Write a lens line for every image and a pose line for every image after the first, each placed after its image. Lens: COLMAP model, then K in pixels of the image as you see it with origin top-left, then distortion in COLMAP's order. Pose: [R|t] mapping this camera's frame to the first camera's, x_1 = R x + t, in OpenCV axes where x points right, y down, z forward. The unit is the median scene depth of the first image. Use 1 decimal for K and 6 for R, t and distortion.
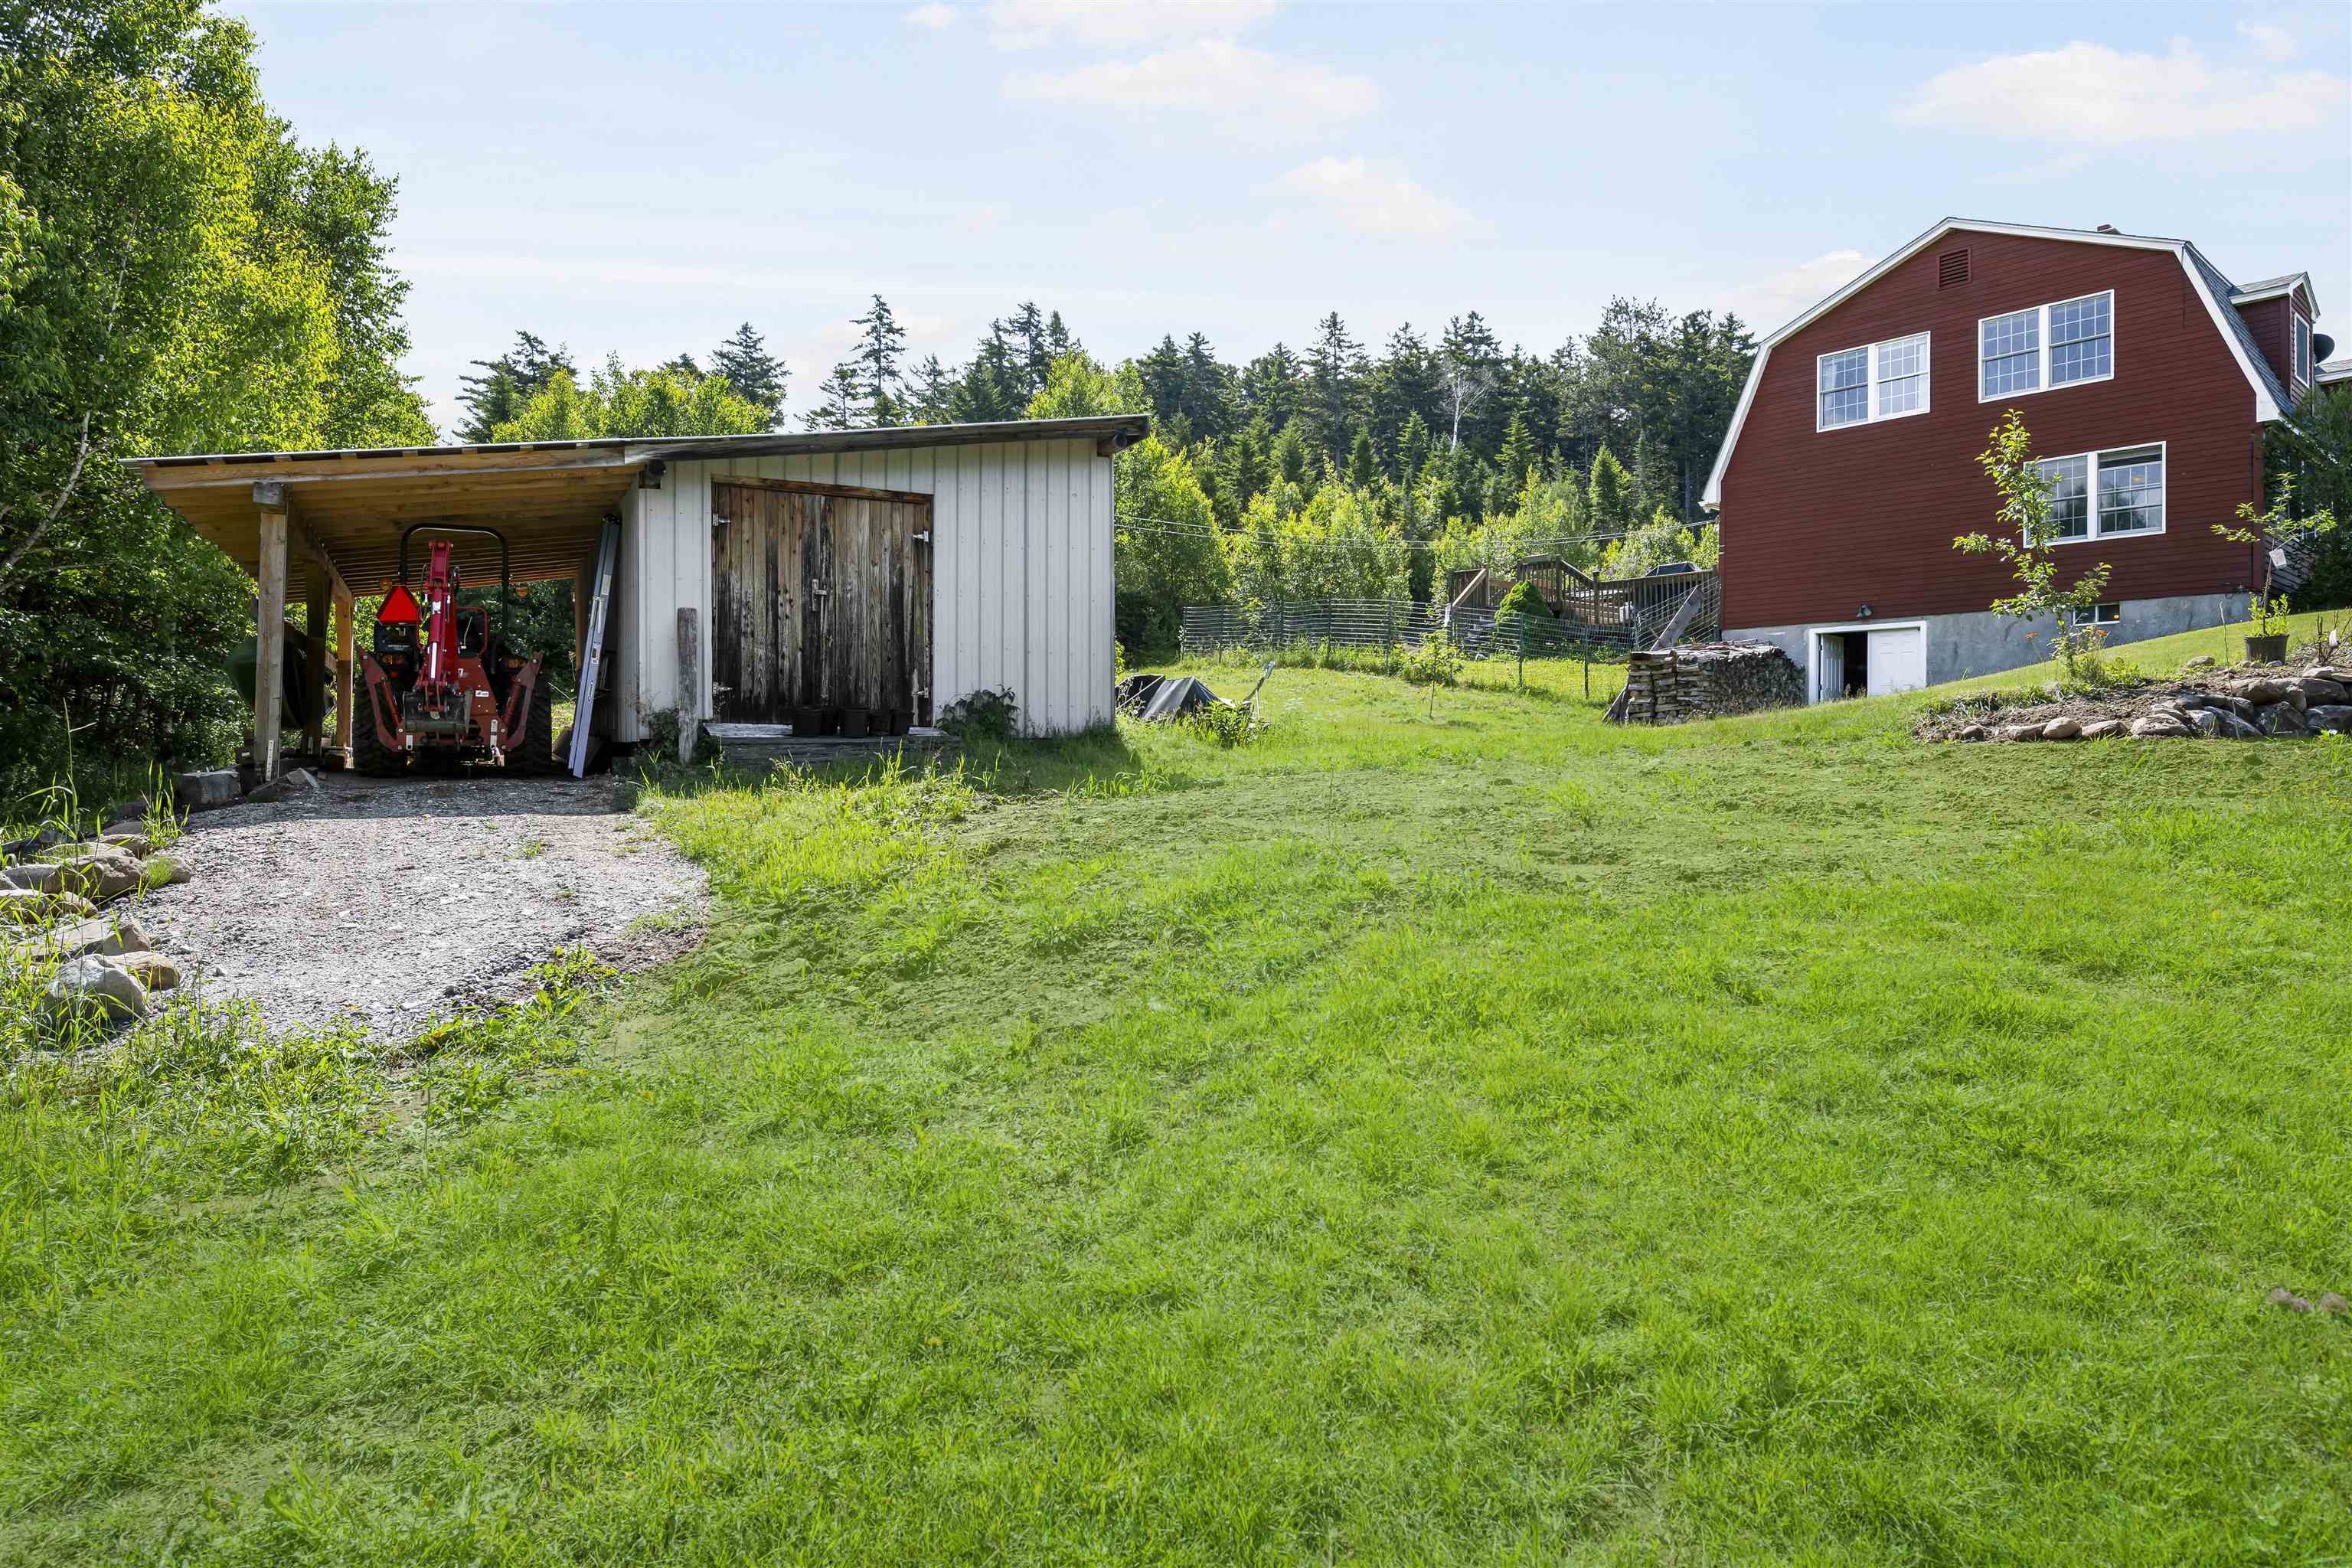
lens RADIAL K [[1357.0, 0, 1173.9], [0, 1357.0, 778.1], [0, 0, 1]] dist [-0.002677, 0.000175]
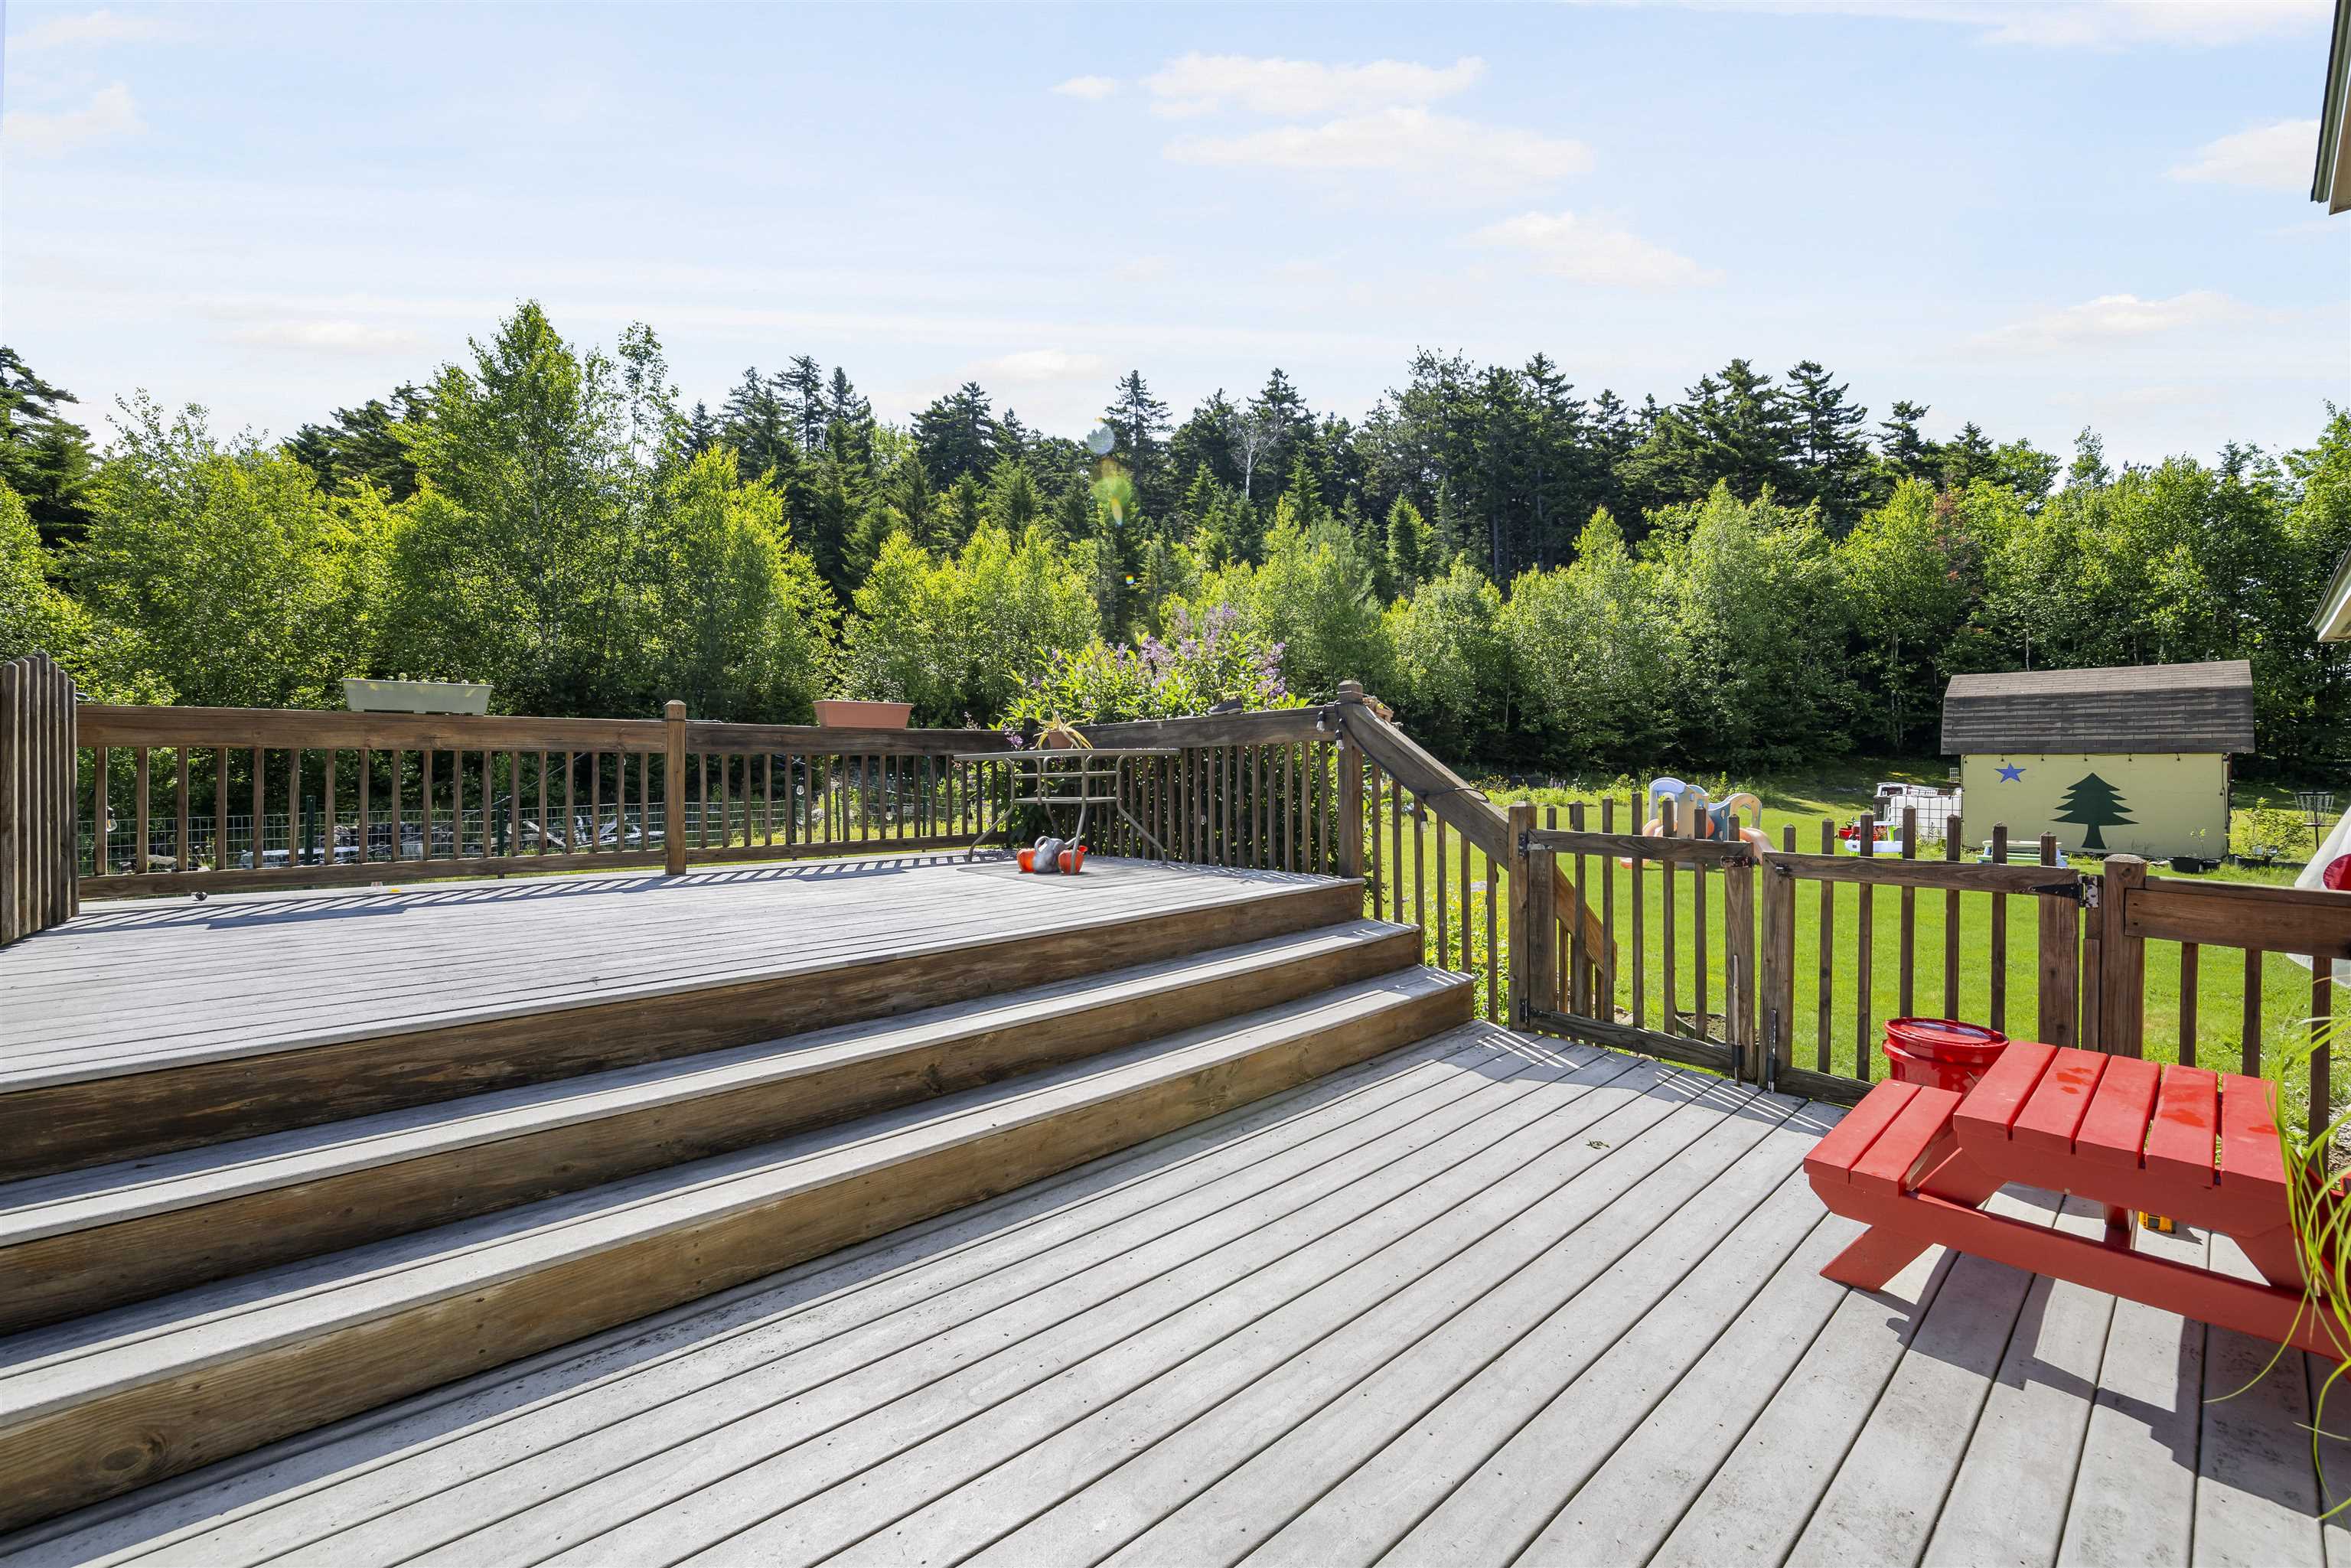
lens RADIAL K [[949.0, 0, 1178.0], [0, 949.0, 778.5], [0, 0, 1]] dist [-0.007422, -0.000312]
pose [[0.999577, -0.011755, 0.026593, 0.140872], [0.011764, 0.999931, -0.000215, -0.056135], [-0.026589, 0.000528, 0.999646, 0.355334]]
